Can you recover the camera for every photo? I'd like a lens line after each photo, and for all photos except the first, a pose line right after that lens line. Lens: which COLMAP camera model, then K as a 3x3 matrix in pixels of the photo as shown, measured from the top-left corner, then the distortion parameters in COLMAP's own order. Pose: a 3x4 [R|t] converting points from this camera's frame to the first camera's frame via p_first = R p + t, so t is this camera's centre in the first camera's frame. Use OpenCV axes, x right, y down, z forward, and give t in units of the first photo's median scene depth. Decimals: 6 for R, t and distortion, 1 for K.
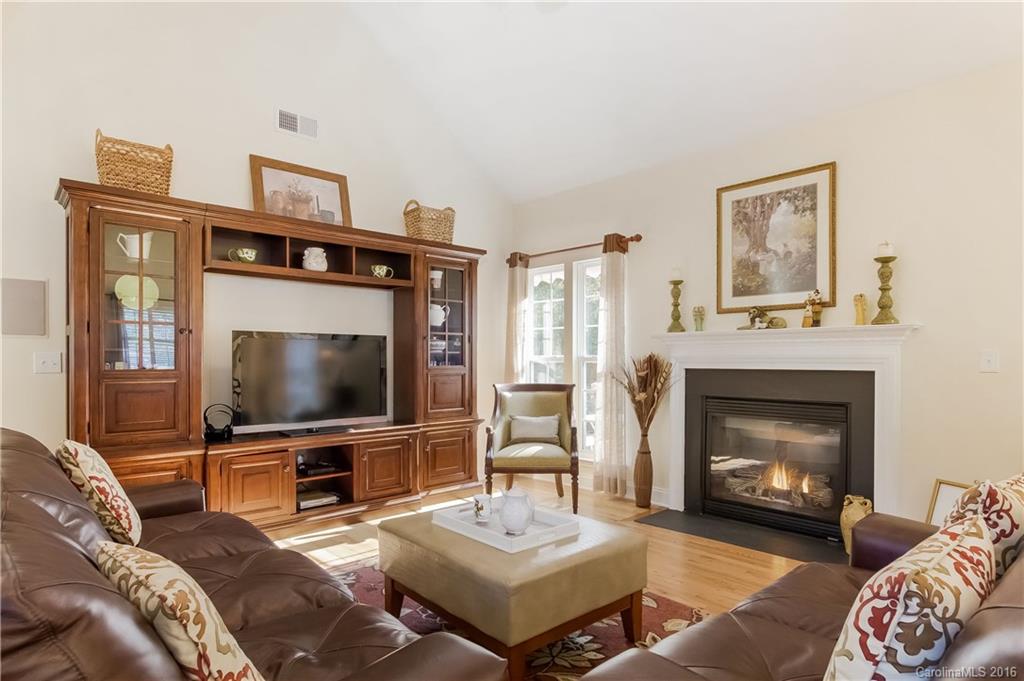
lens RADIAL K [[574.8, 0, 515.1], [0, 574.8, 362.3], [0, 0, 1]] dist [-0.023568, 0.000588]
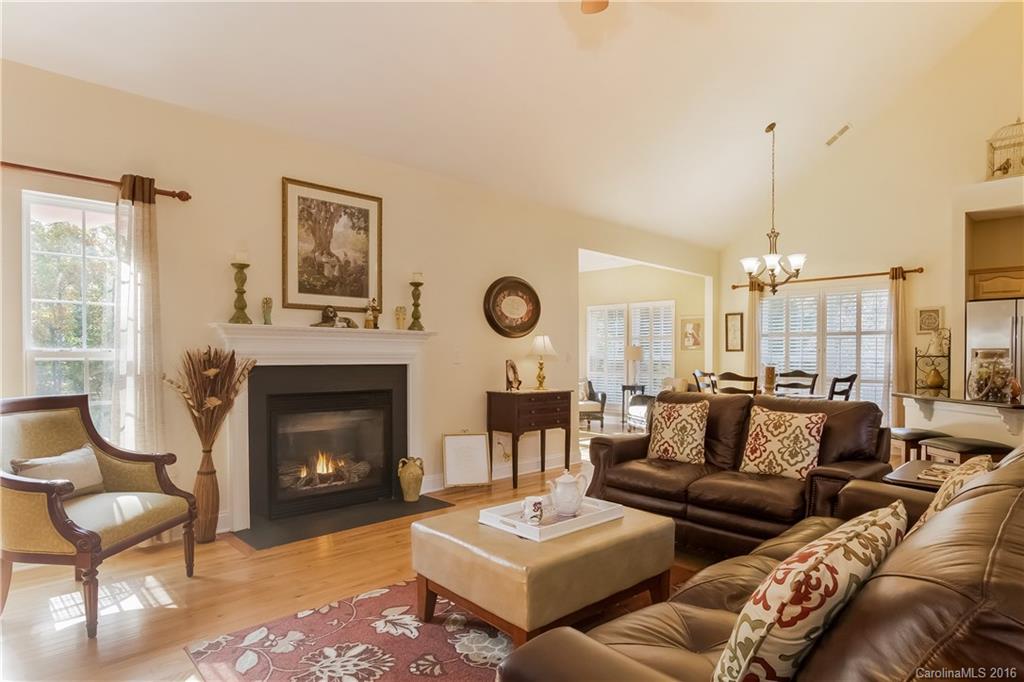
lens RADIAL K [[574.8, 0, 515.1], [0, 574.8, 362.8], [0, 0, 1]] dist [-0.023568, 0.000588]
pose [[-0.028622, -0.011969, 0.999519, -0.647110], [0.003079, 0.999923, 0.012062, -0.003374], [-0.999586, 0.003422, -0.028583, 0.674742]]
